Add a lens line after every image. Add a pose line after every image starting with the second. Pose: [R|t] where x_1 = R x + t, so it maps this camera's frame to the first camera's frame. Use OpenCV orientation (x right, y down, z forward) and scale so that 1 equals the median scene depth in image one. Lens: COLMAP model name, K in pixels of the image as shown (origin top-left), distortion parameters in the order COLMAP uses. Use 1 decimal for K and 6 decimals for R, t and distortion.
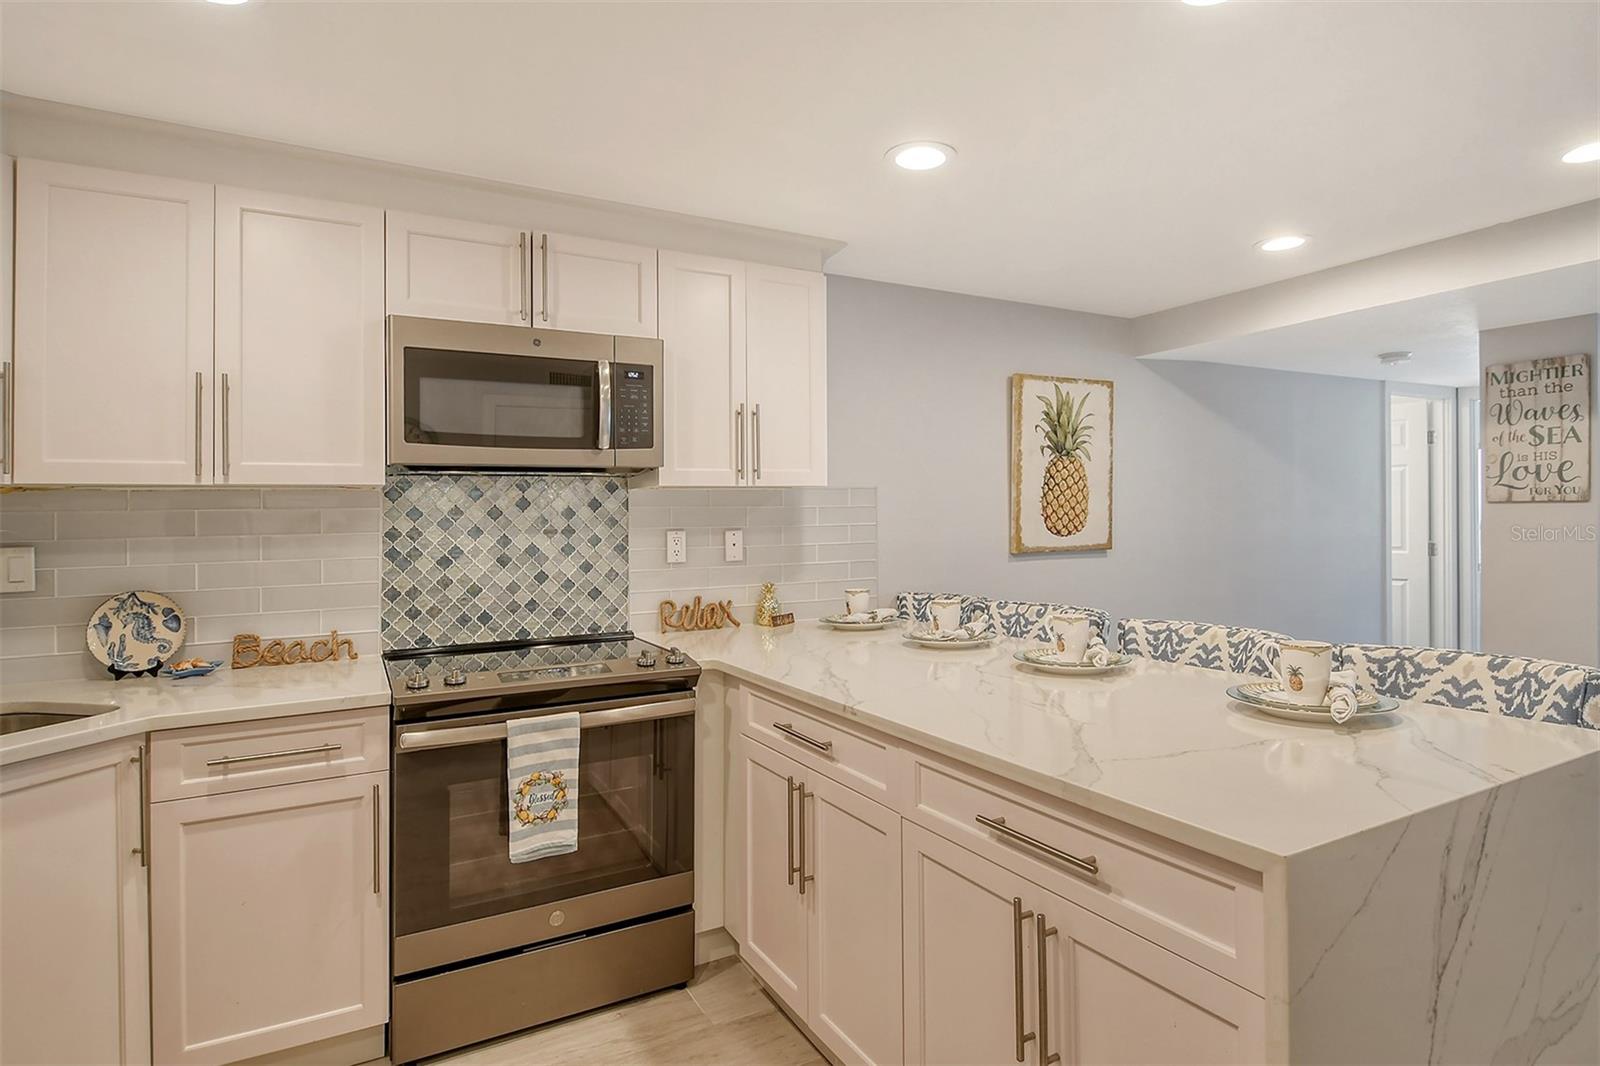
lens RADIAL K [[836.1, 0, 822.8], [0, 836.1, 543.6], [0, 0, 1]] dist [0.026960, -0.026963]
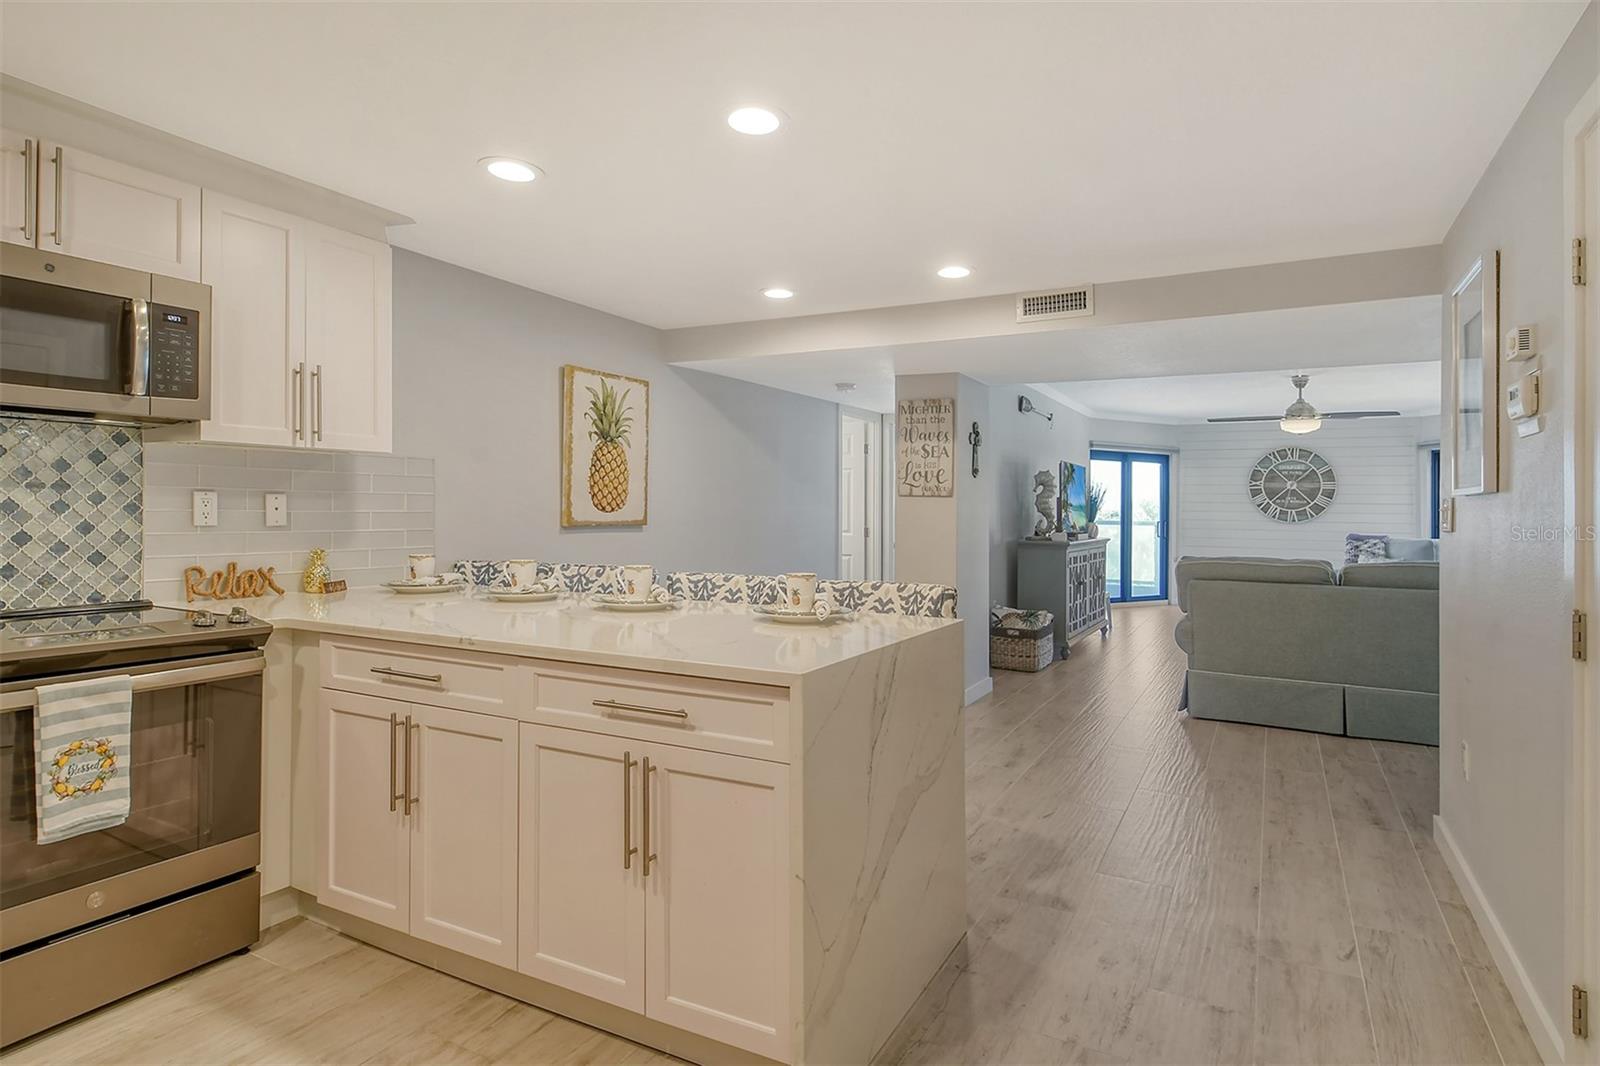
lens RADIAL K [[836.1, 0, 825.1], [0, 836.1, 517.3], [0, 0, 1]] dist [0.026960, -0.026963]
pose [[0.836777, 0.022714, 0.547073, -0.127930], [-0.011574, 0.999650, -0.023803, 0.031712], [-0.547422, 0.013586, 0.836747, -0.167631]]
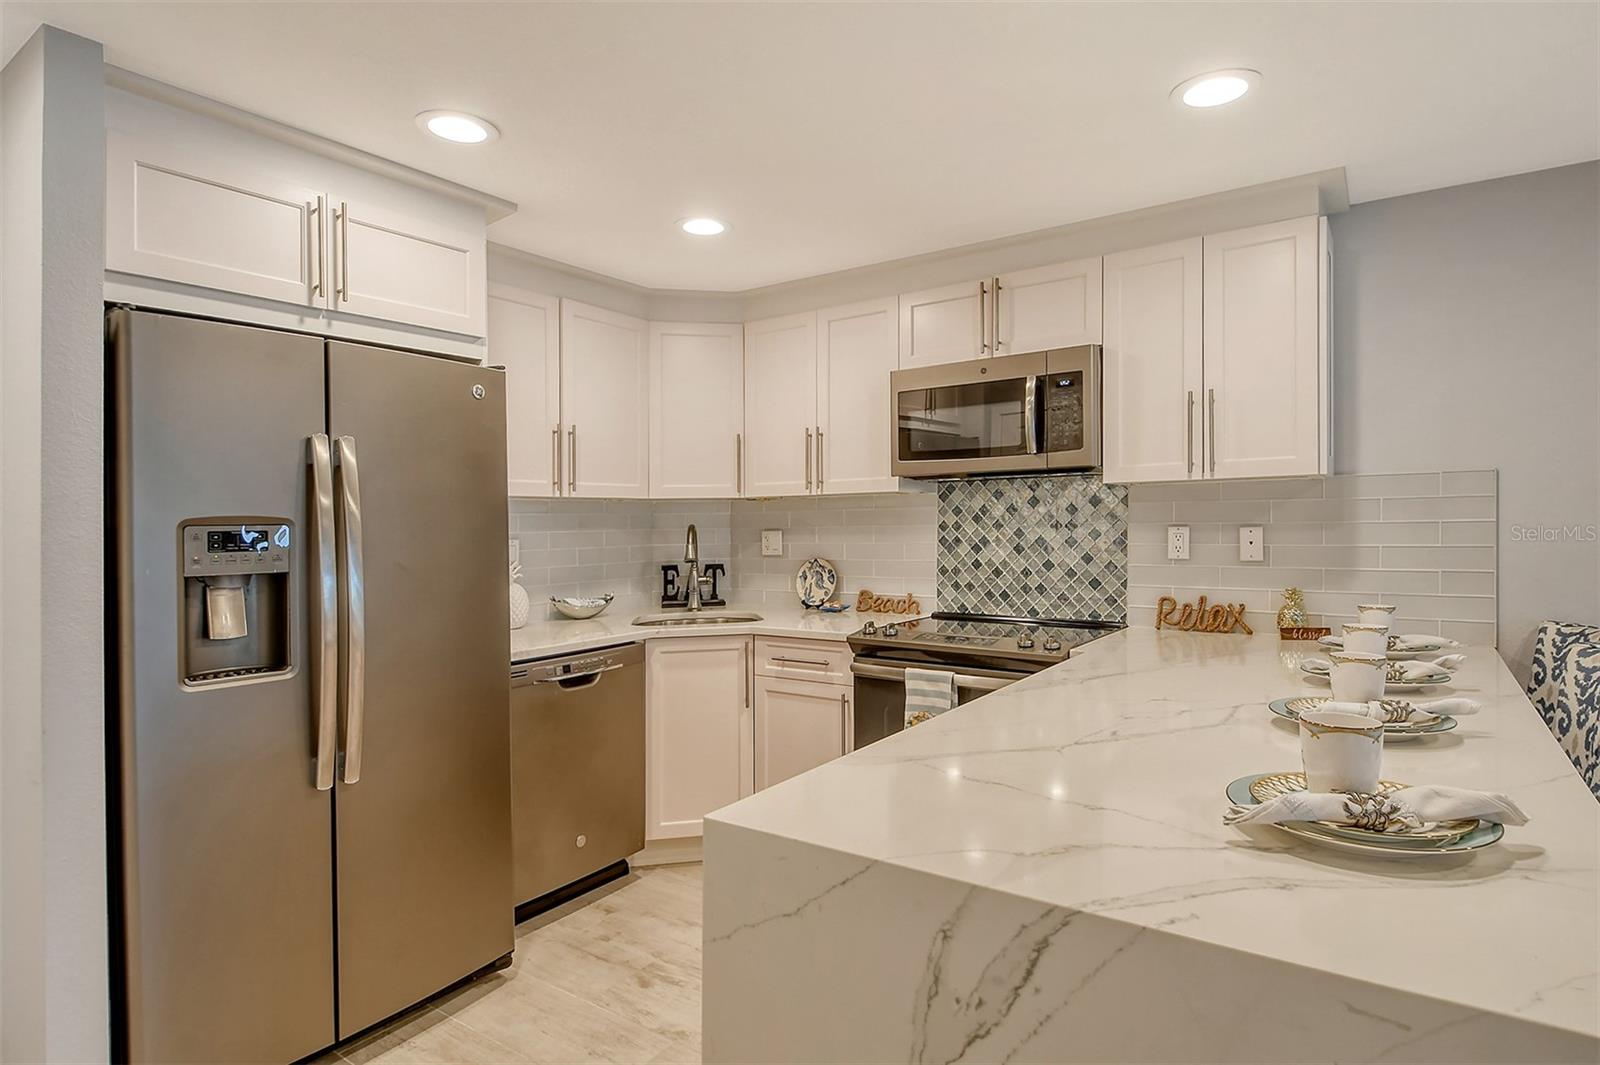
lens RADIAL K [[836.1, 0, 815.5], [0, 836.1, 536.1], [0, 0, 1]] dist [0.026960, -0.026963]
pose [[0.450590, 0.024433, -0.892397, 0.580037], [-0.021156, 0.999637, 0.016686, -0.012769], [0.892480, 0.011361, 0.450943, 0.212419]]
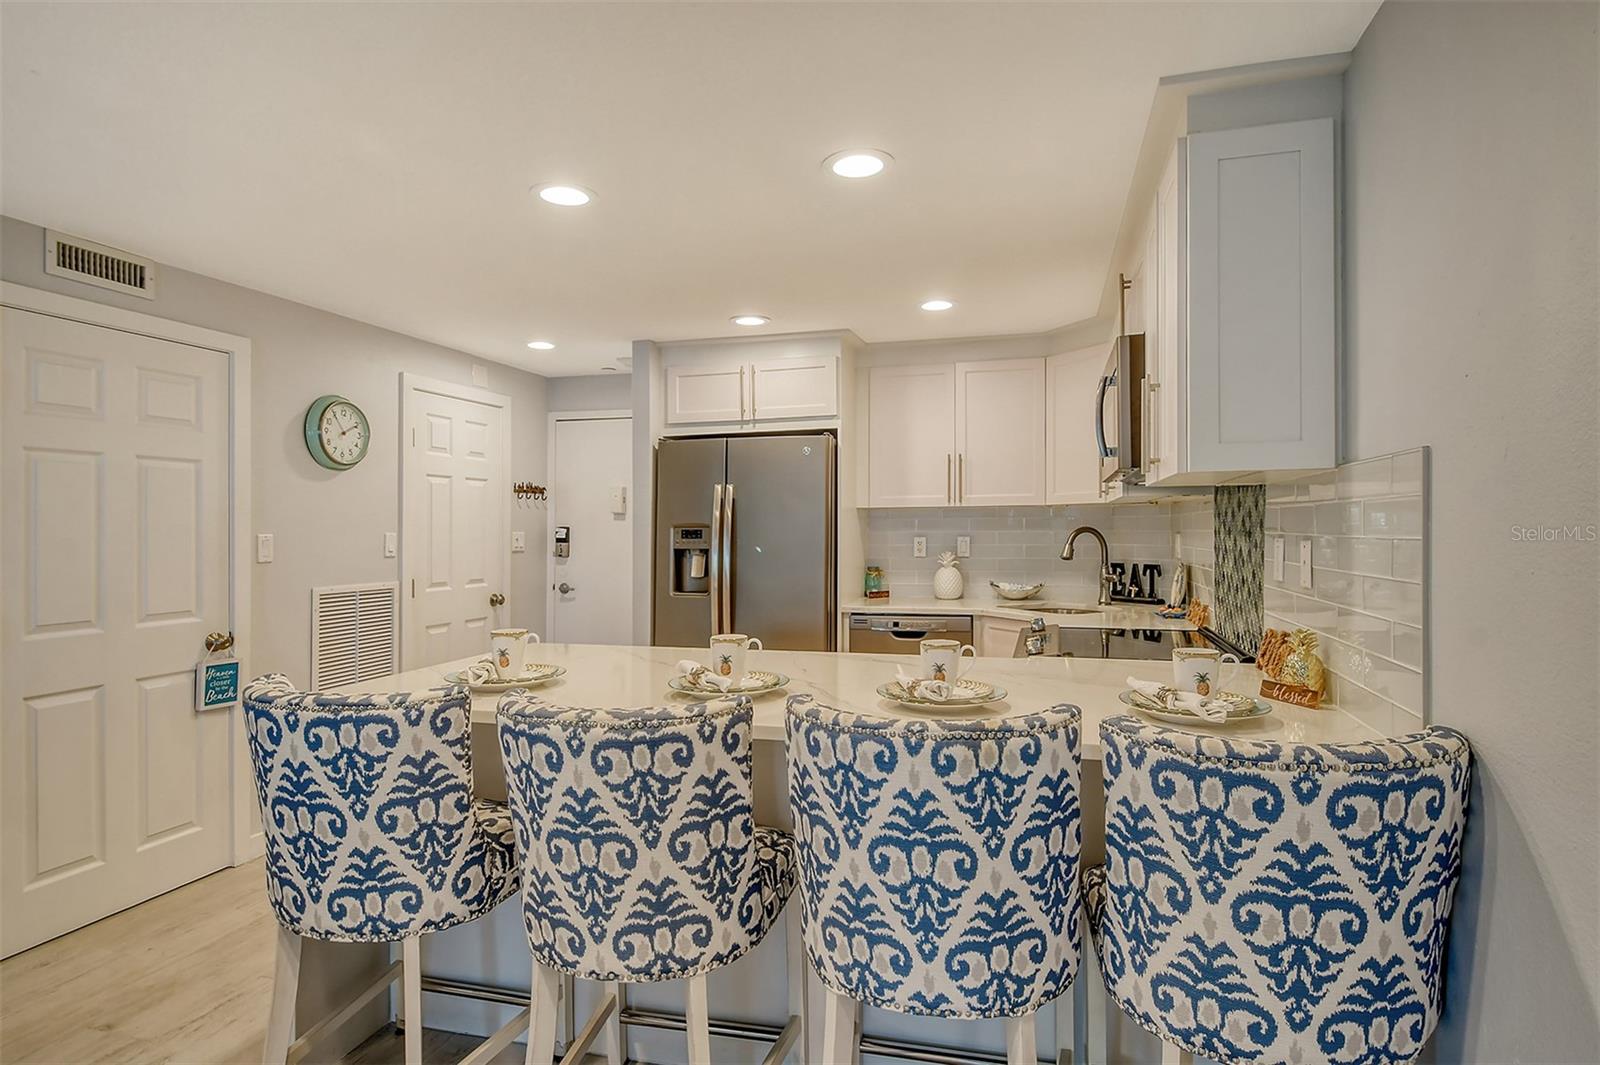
lens RADIAL K [[836.1, 0, 814.3], [0, 836.1, 529.2], [0, 0, 1]] dist [0.026960, -0.026963]
pose [[-0.695862, 0.024151, -0.717769, 0.726155], [-0.002308, 0.999354, 0.035863, -0.054524], [0.718172, 0.026613, -0.695357, 1.397410]]
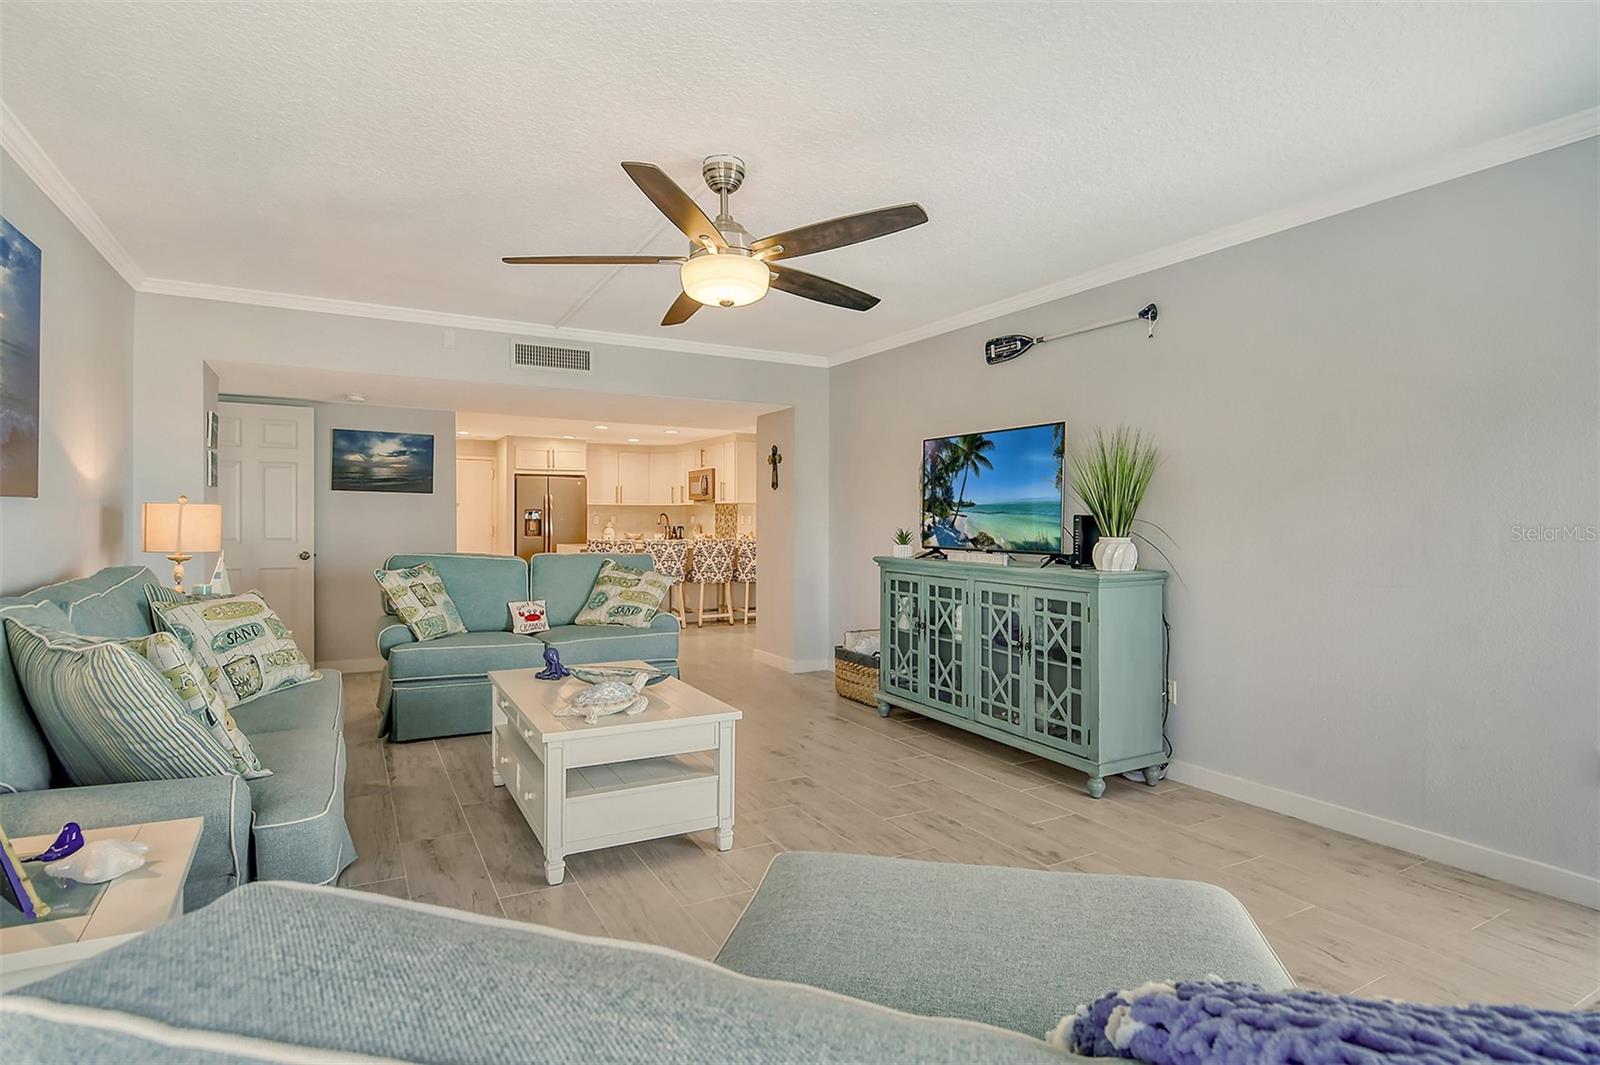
lens RADIAL K [[836.1, 0, 787.5], [0, 836.1, 529.4], [0, 0, 1]] dist [0.026960, -0.026963]
pose [[-0.021088, 0.027916, -0.999388, 3.878091], [-0.035139, 0.998972, 0.028645, -0.070060], [0.999160, 0.035721, -0.020085, 1.451232]]
